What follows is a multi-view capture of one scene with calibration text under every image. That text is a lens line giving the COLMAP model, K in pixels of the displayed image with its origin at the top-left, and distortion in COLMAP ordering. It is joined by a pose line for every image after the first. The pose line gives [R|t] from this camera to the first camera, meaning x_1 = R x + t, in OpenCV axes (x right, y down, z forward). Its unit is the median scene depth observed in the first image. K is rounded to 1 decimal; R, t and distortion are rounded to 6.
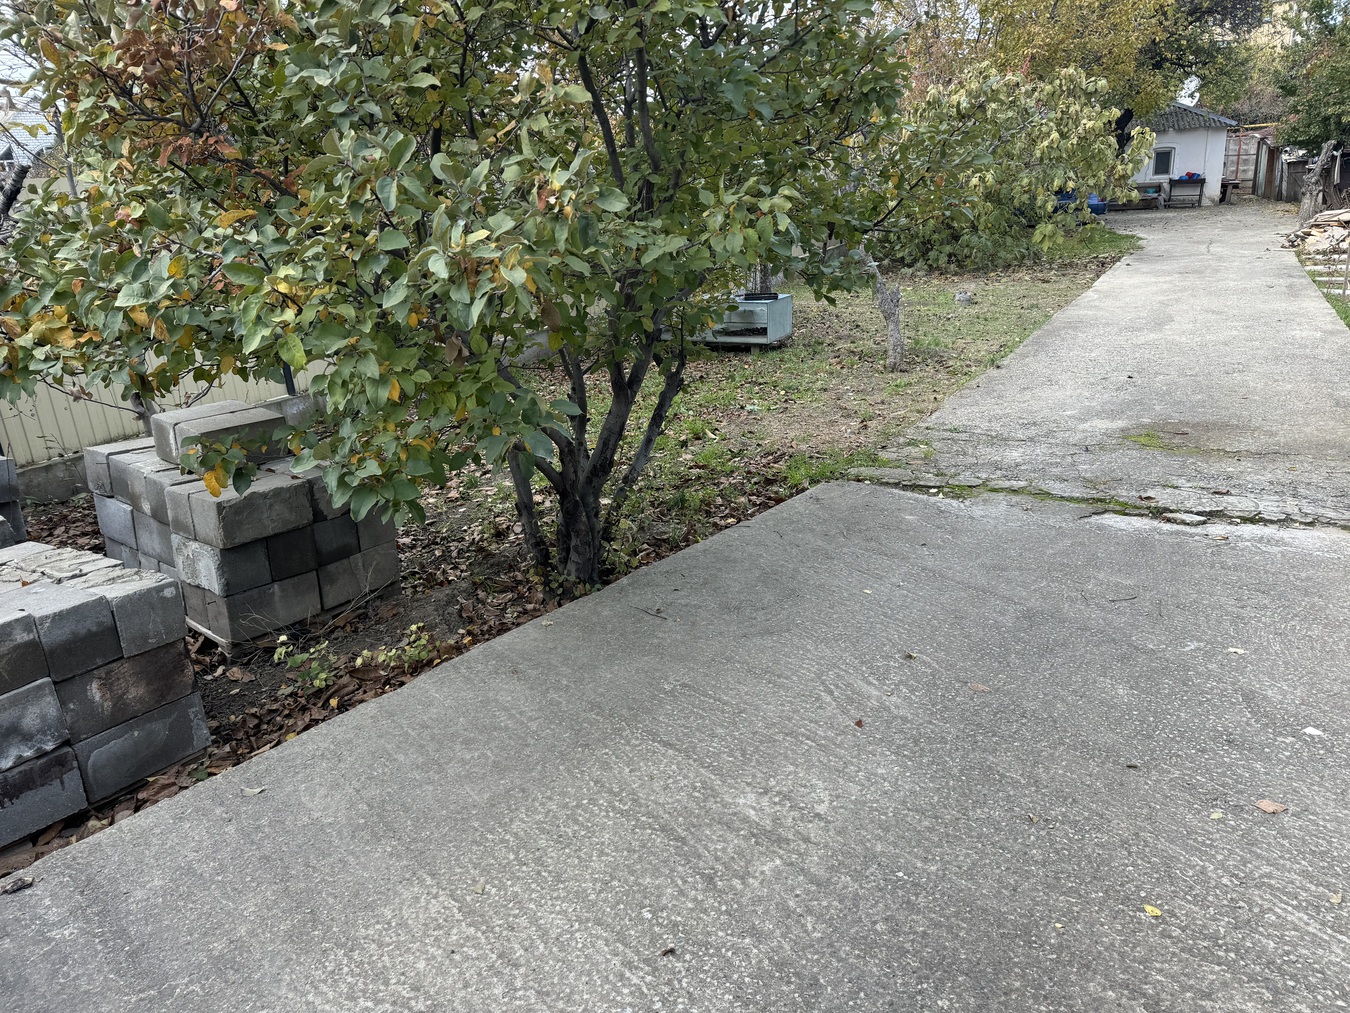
lens RADIAL K [[948.3, 0, 675.0], [0, 948.3, 506.5], [0, 0, 1]] dist [0.008266, -0.018576]
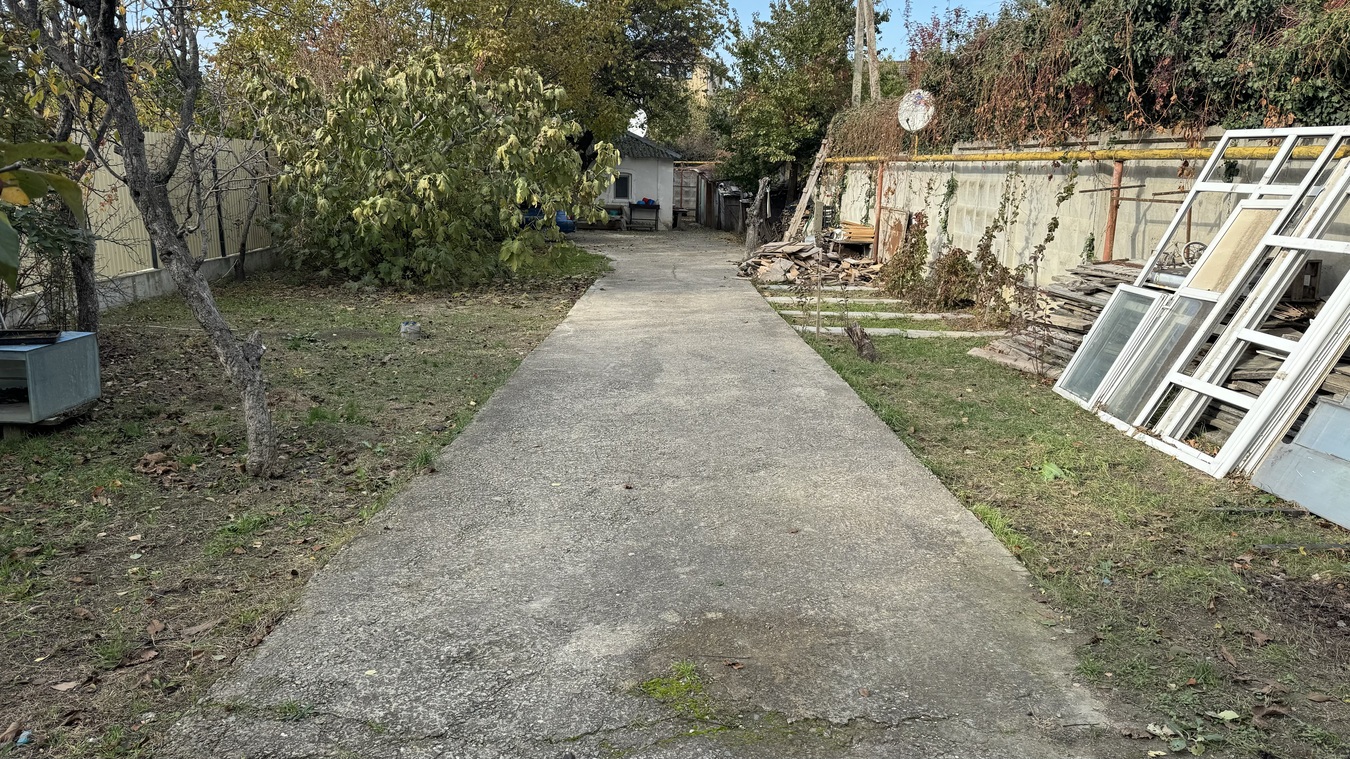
lens RADIAL K [[927.3, 0, 680.2], [0, 927.3, 383.0], [0, 0, 1]] dist [0.195716, -0.398581]
pose [[0.865881, -0.020382, 0.499834, 0.204297], [0.083279, 0.991100, -0.103853, -0.146276], [-0.493269, 0.131550, 0.859872, 0.450516]]
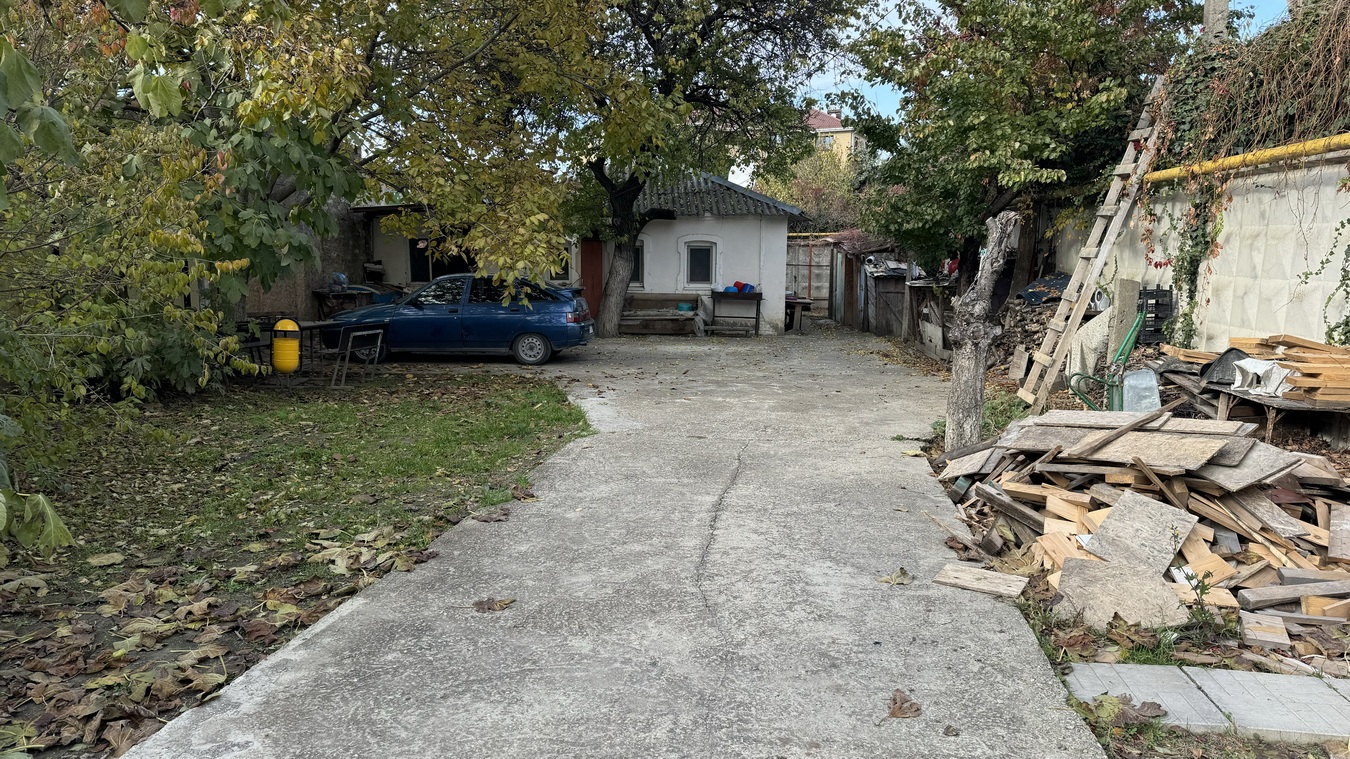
lens RADIAL K [[927.3, 0, 680.2], [0, 927.3, 383.0], [0, 0, 1]] dist [0.195716, -0.398581]
pose [[0.930723, 0.032043, 0.364320, 1.147874], [0.047147, 0.977330, -0.206406, -0.653237], [-0.362674, 0.209283, 0.908112, 1.895379]]
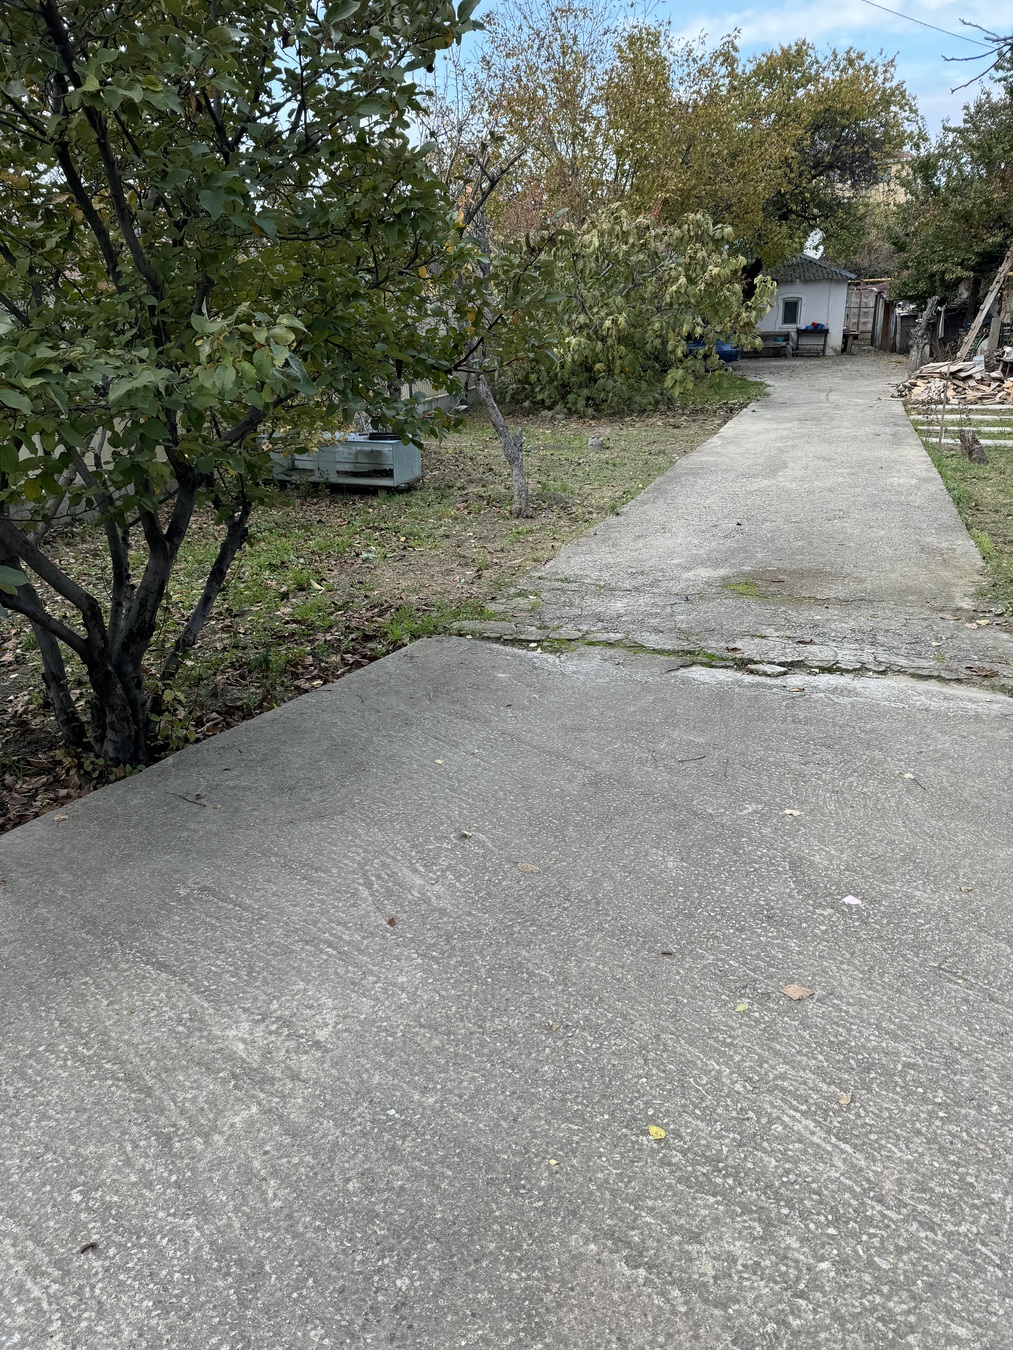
lens RADIAL K [[938.4, 0, 498.2], [0, 938.4, 692.1], [0, 0, 1]] dist [0.042675, -0.074708]
pose [[0.986049, -0.029266, 0.163860, 0.055309], [0.021431, 0.998550, 0.049380, -0.011723], [-0.165067, -0.045180, 0.985247, 0.037851]]
